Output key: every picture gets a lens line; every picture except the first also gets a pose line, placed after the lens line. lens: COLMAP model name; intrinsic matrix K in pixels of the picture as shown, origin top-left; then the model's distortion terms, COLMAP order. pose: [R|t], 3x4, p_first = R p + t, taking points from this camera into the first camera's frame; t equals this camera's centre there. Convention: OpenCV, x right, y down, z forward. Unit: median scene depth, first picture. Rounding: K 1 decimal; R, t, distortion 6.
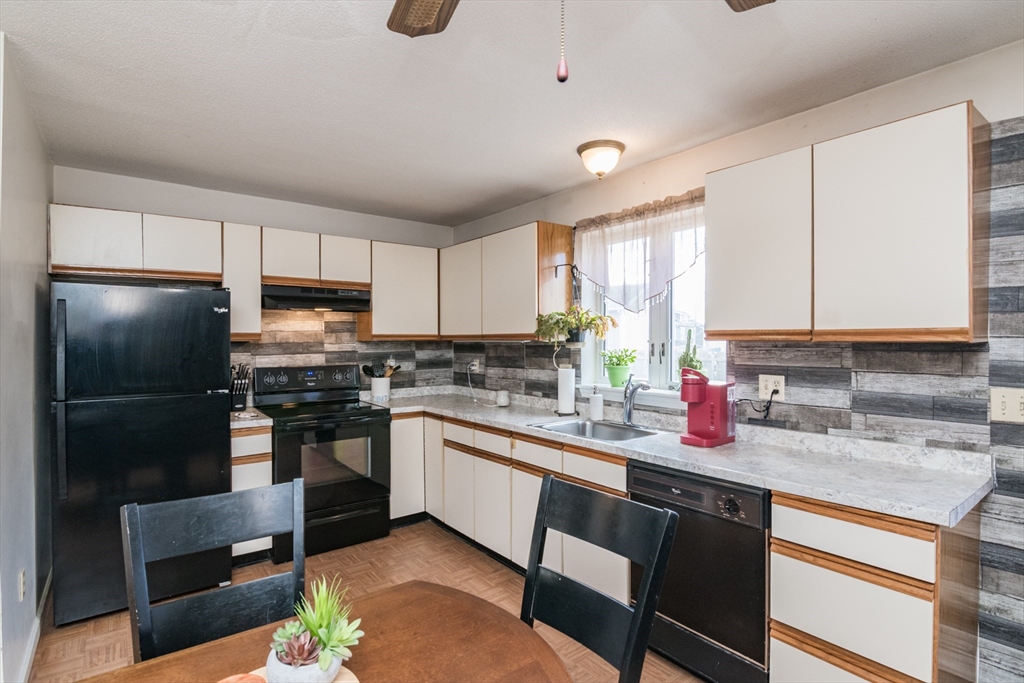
lens RADIAL K [[502.5, 0, 506.2], [0, 502.5, 343.6], [0, 0, 1]] dist [-0.007378, -0.002846]
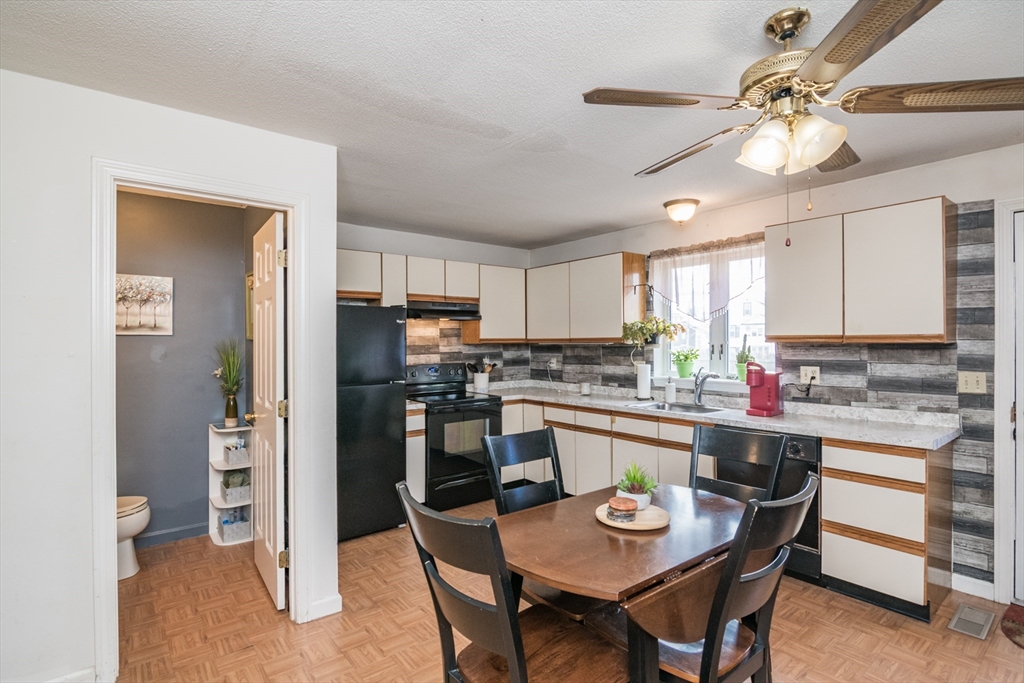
lens RADIAL K [[502.5, 0, 503.1], [0, 502.5, 342.9], [0, 0, 1]] dist [-0.007378, -0.002846]
pose [[0.999884, -0.004550, 0.014522, -0.290684], [0.004630, 0.999974, -0.005512, -0.000361], [-0.014497, 0.005579, 0.999879, -0.330806]]
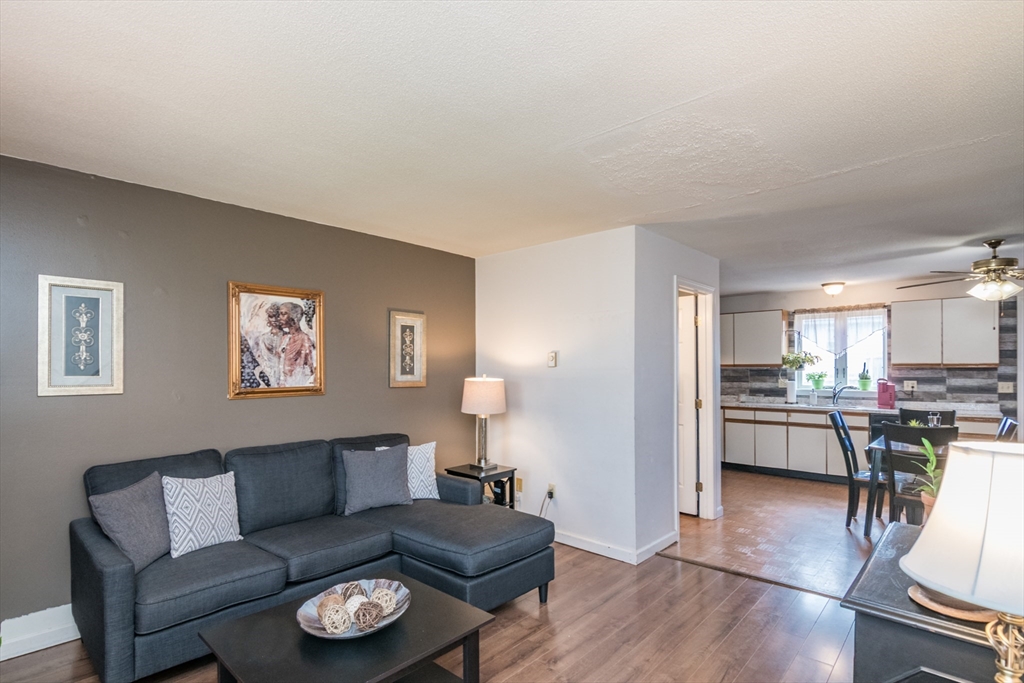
lens RADIAL K [[502.5, 0, 502.7], [0, 502.5, 369.4], [0, 0, 1]] dist [-0.007378, -0.002846]
pose [[0.986654, -0.007225, 0.162671, -1.516491], [0.007266, 0.999974, 0.000345, -0.007802], [-0.162670, 0.000841, 0.986680, -0.914150]]
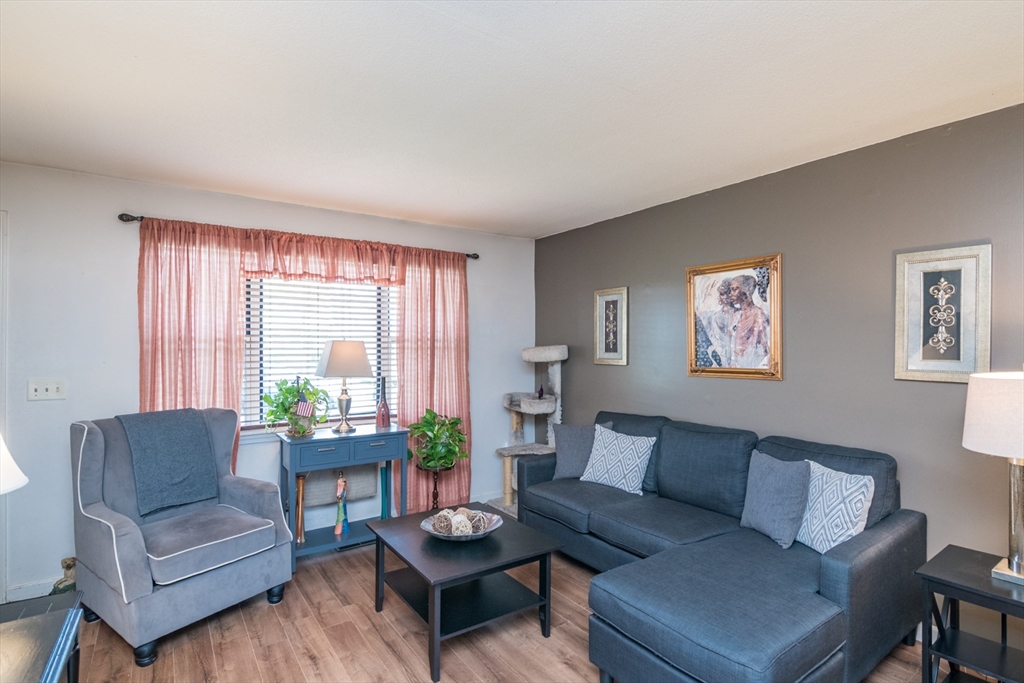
lens RADIAL K [[502.5, 0, 507.6], [0, 502.5, 348.2], [0, 0, 1]] dist [-0.007378, -0.002846]
pose [[-0.053287, -0.005754, -0.998563, -0.744272], [-0.006340, 0.999965, -0.005424, -0.003468], [0.998559, 0.006042, -0.053321, -0.139458]]
